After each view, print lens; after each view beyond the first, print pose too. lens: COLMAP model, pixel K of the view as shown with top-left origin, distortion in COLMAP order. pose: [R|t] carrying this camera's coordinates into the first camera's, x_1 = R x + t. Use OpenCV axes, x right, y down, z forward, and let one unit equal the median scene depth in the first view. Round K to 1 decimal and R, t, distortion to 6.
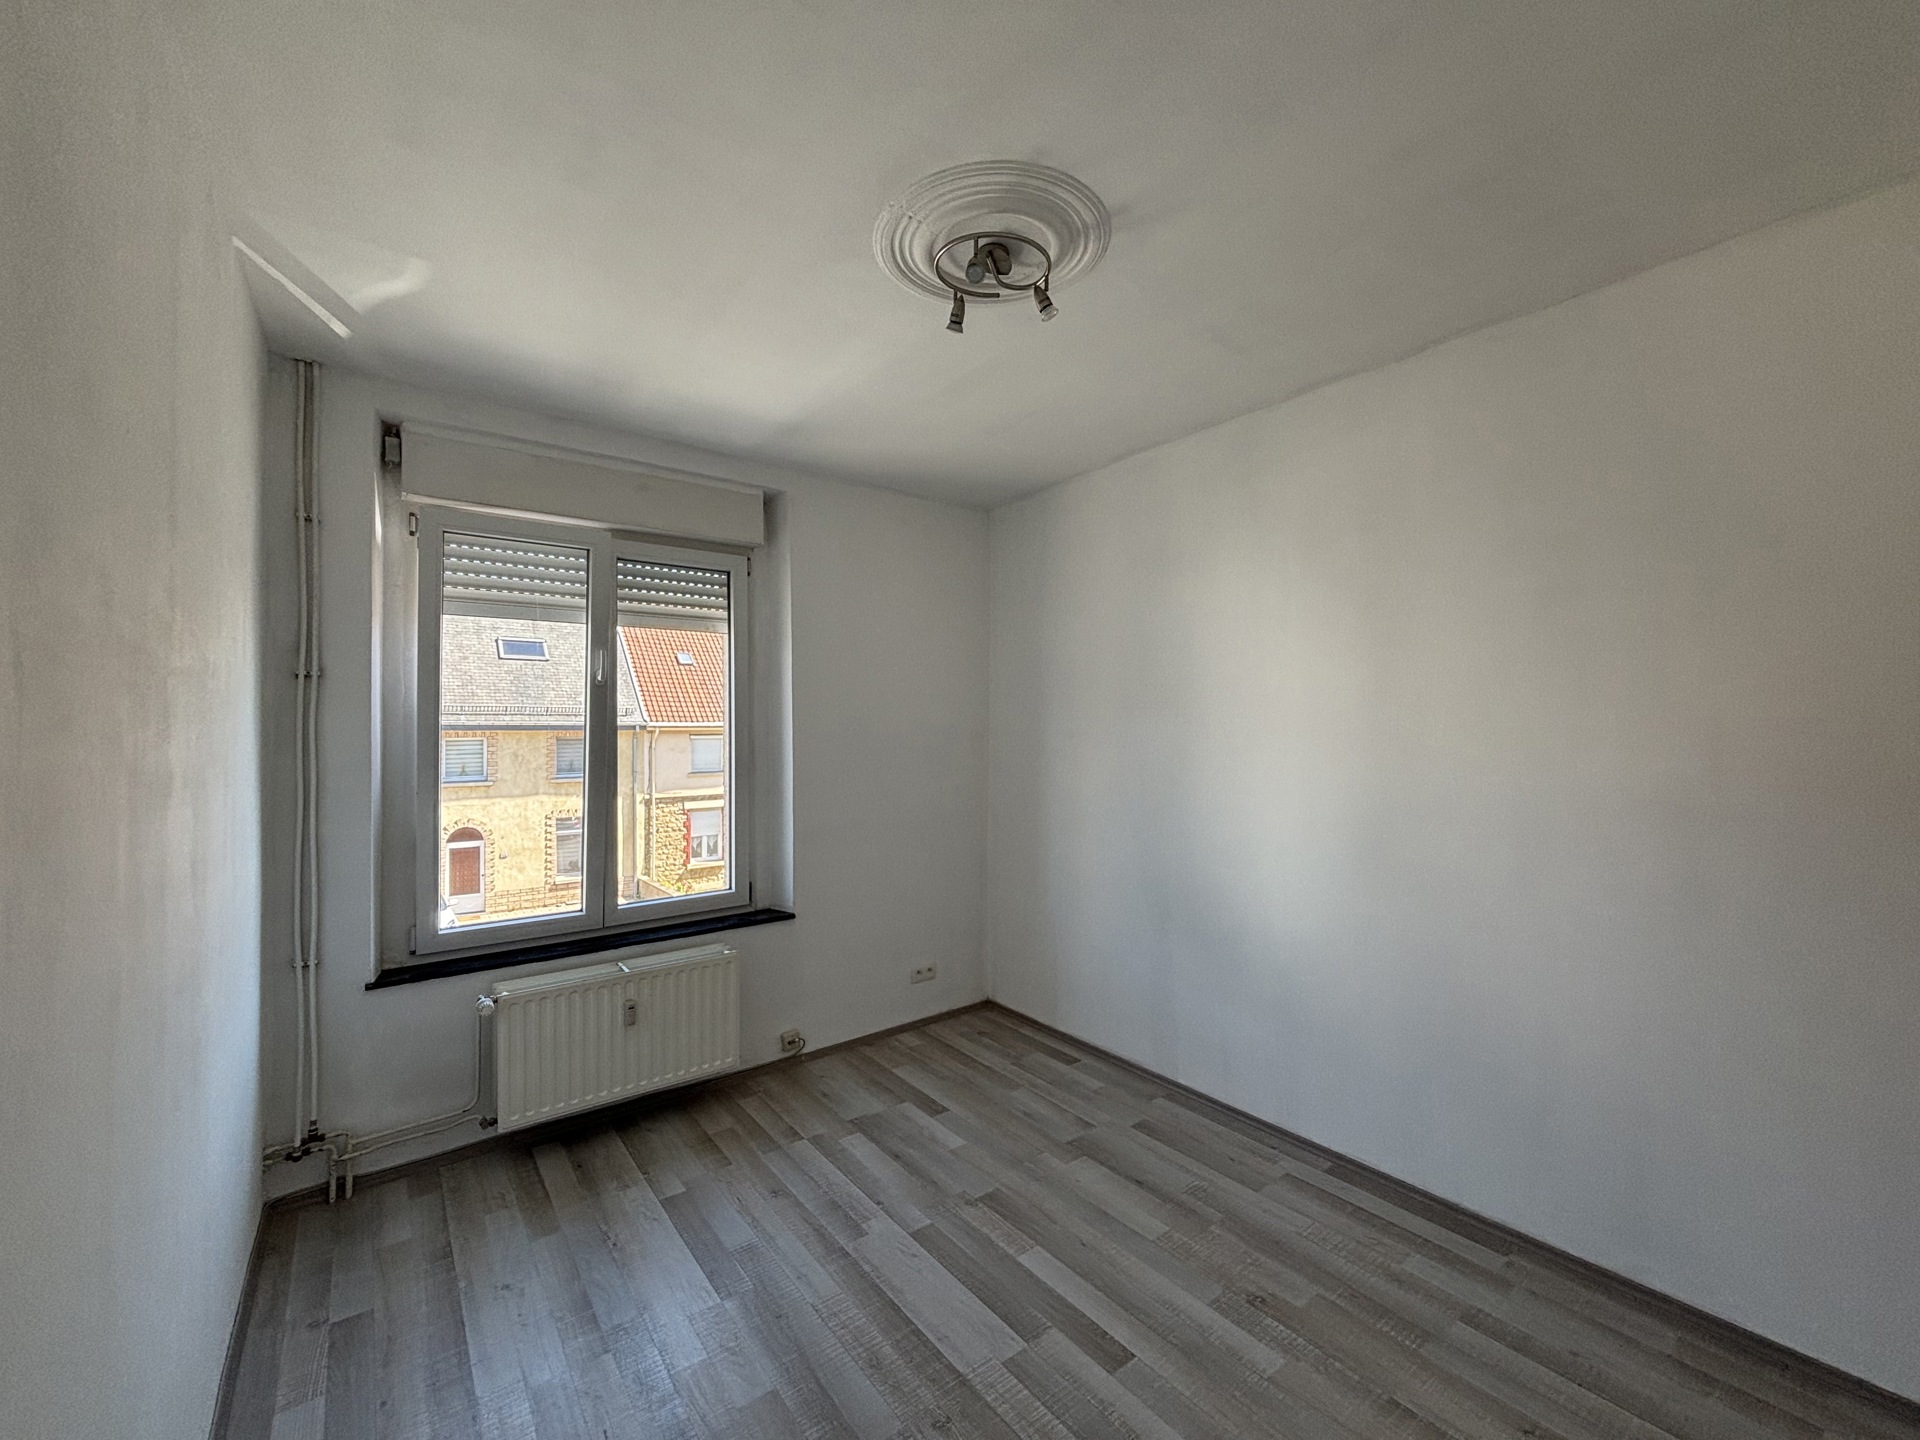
lens RADIAL K [[780.3, 0, 959.6], [0, 780.3, 722.0], [0, 0, 1]] dist [-0.002754, -0.002774]
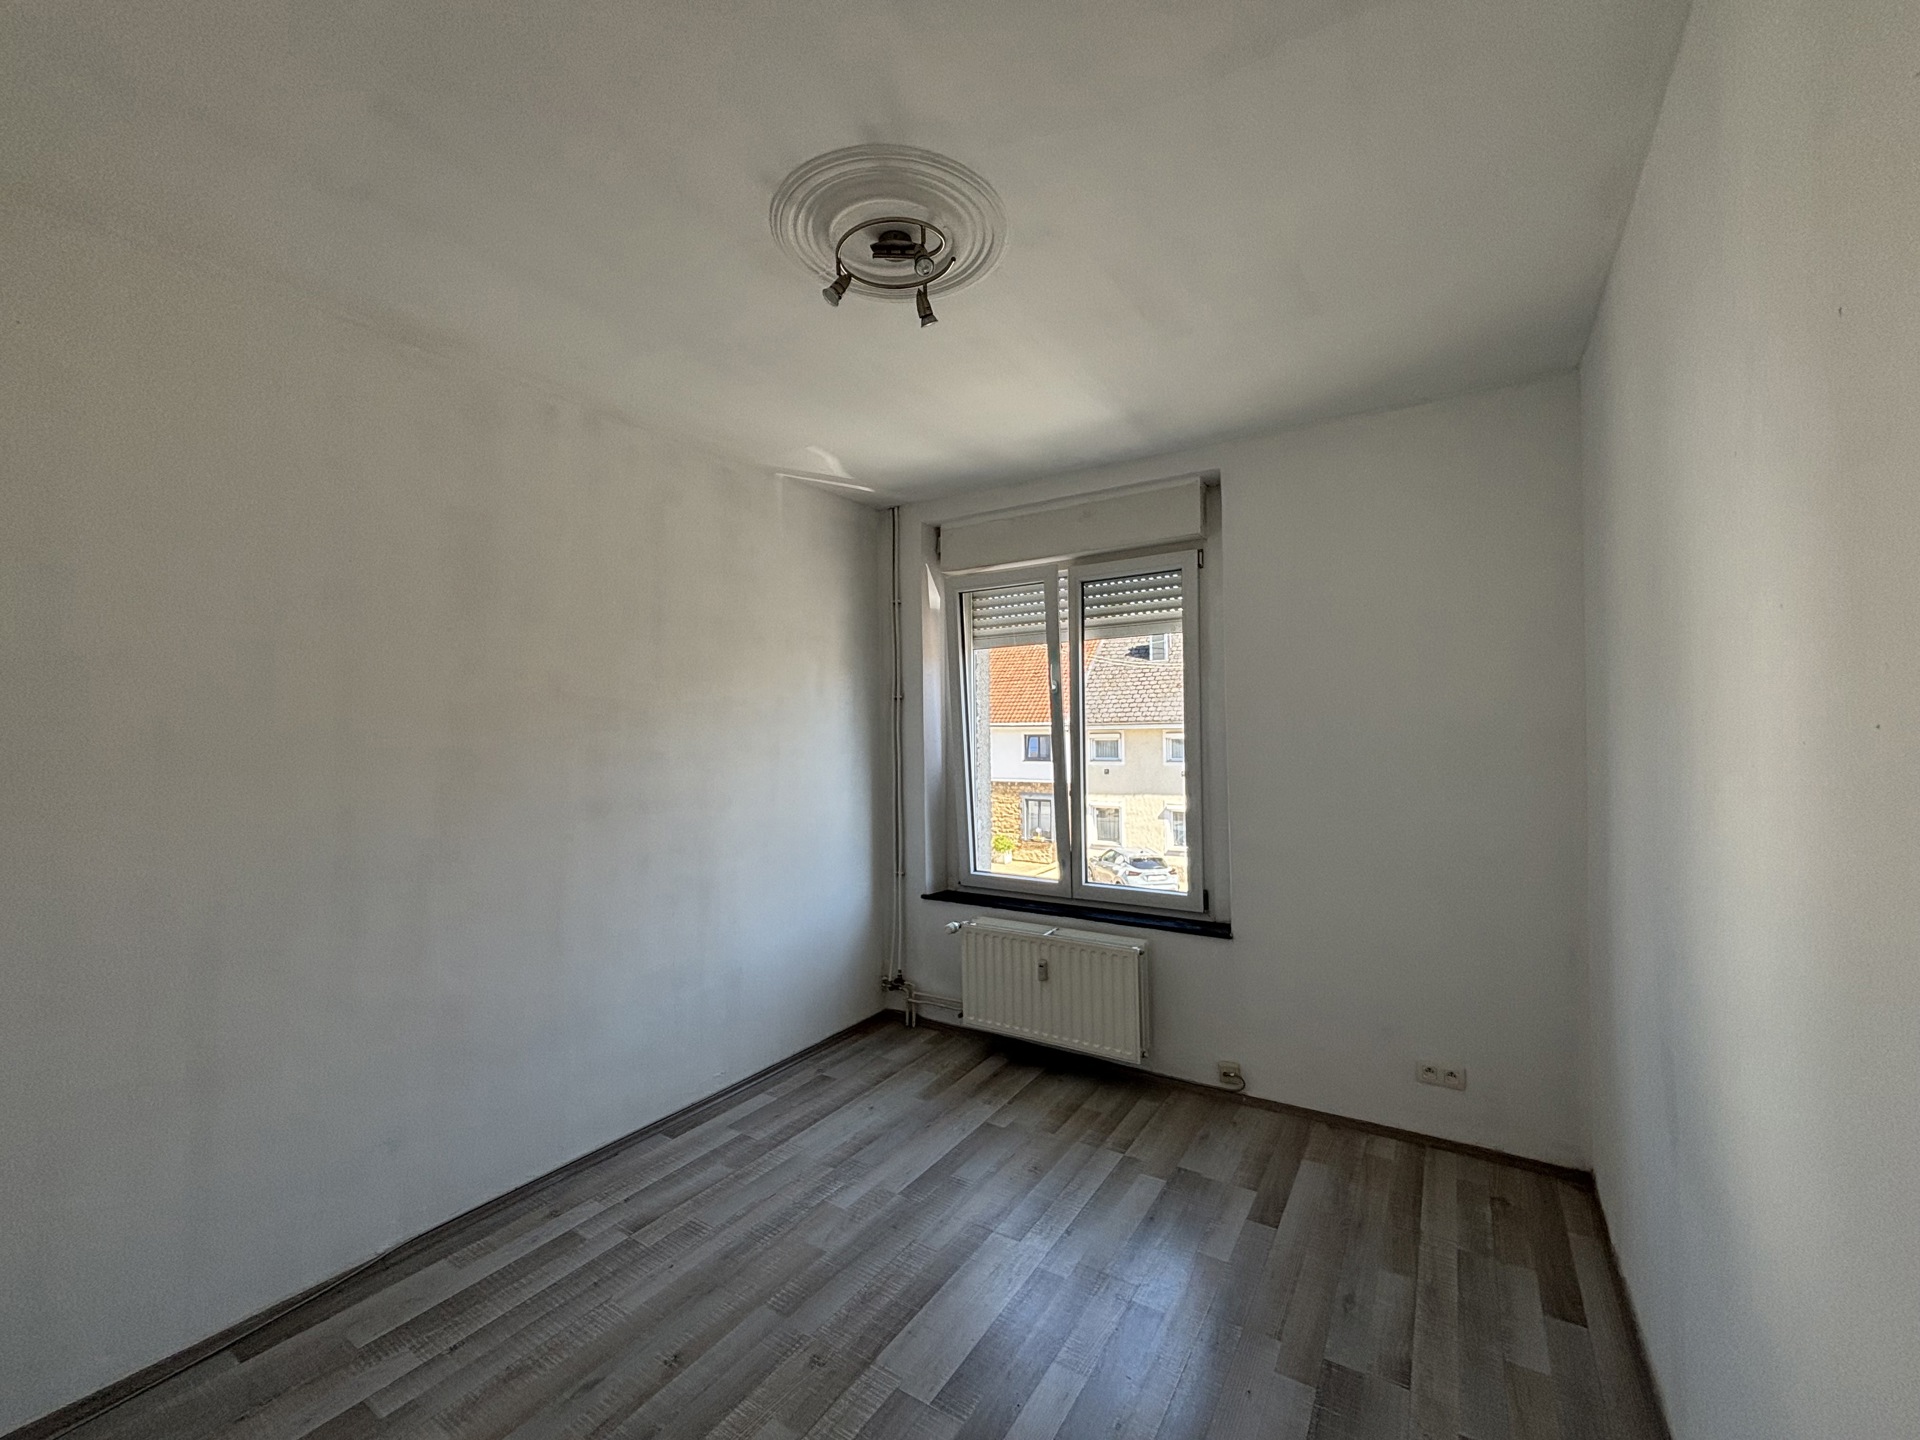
lens RADIAL K [[780.3, 0, 963.7], [0, 780.3, 720.9], [0, 0, 1]] dist [-0.002754, -0.002774]
pose [[0.336270, -0.012634, -0.941681, 0.619597], [0.013354, 0.999873, -0.008647, 0.004265], [0.941671, -0.009667, 0.336396, 0.471248]]
